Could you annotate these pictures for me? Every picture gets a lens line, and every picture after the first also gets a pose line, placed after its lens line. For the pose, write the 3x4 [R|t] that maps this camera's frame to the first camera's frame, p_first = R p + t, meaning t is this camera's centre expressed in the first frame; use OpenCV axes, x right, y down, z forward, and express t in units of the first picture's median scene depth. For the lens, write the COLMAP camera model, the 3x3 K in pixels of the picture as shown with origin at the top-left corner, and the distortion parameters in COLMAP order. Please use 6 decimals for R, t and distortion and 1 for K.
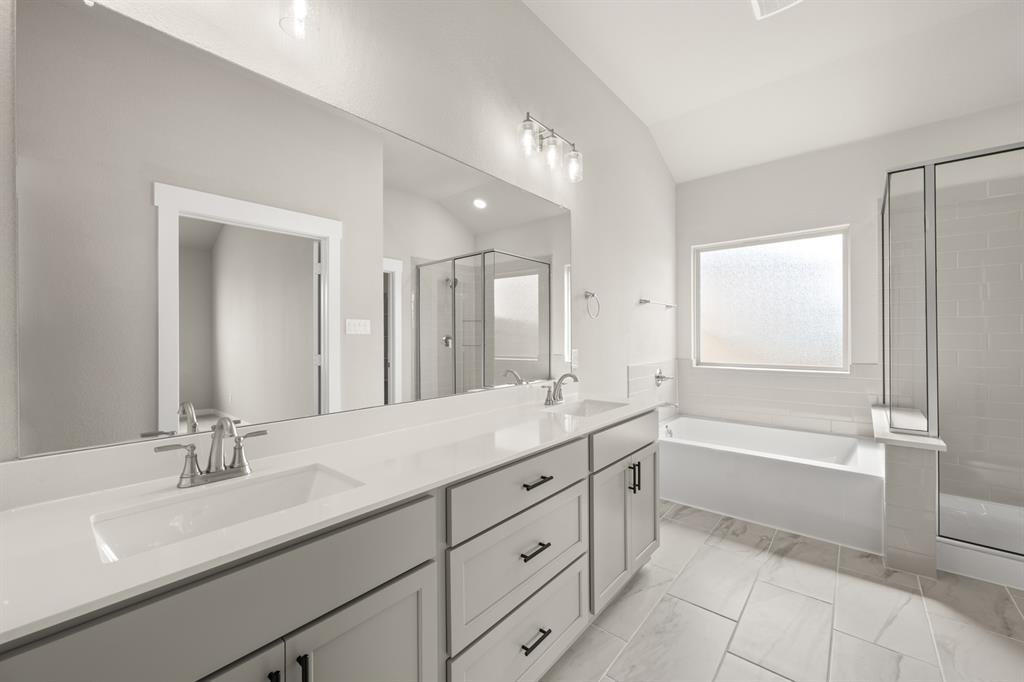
lens RADIAL K [[401.1, 0, 512.0], [0, 401.1, 341.0], [0, 0, 1]] dist [-0.001005, 0.000042]
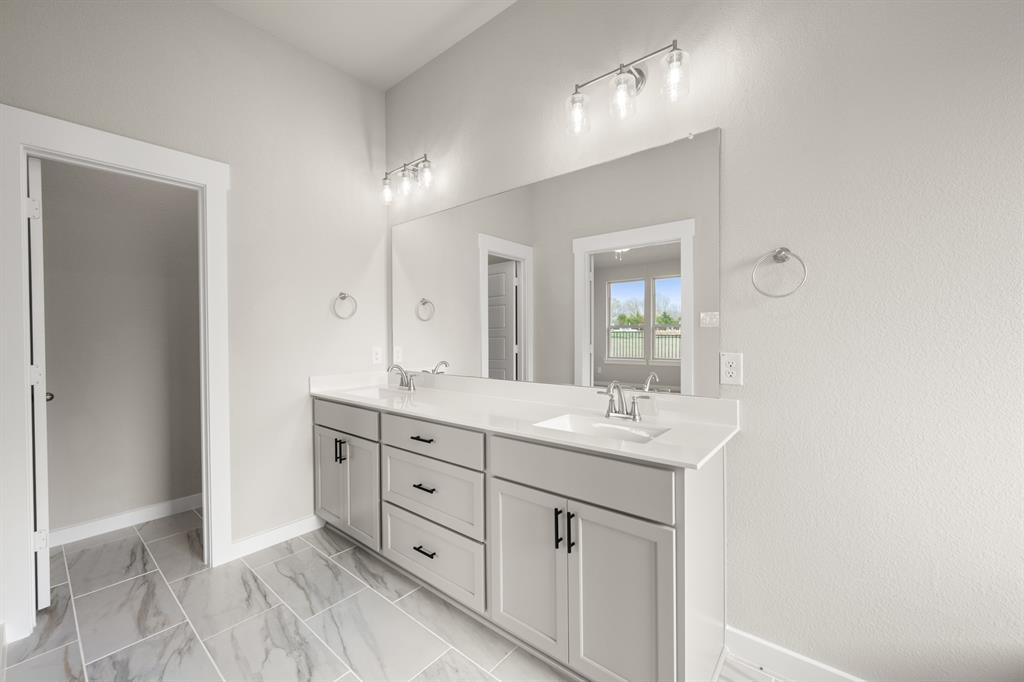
lens RADIAL K [[401.1, 0, 512.0], [0, 401.1, 341.0], [0, 0, 1]] dist [-0.001005, 0.000042]
pose [[0.021981, 0.022121, -0.999514, 0.930292], [0.001612, 0.999753, 0.022161, -0.014208], [0.999757, -0.002099, 0.021940, 0.815557]]
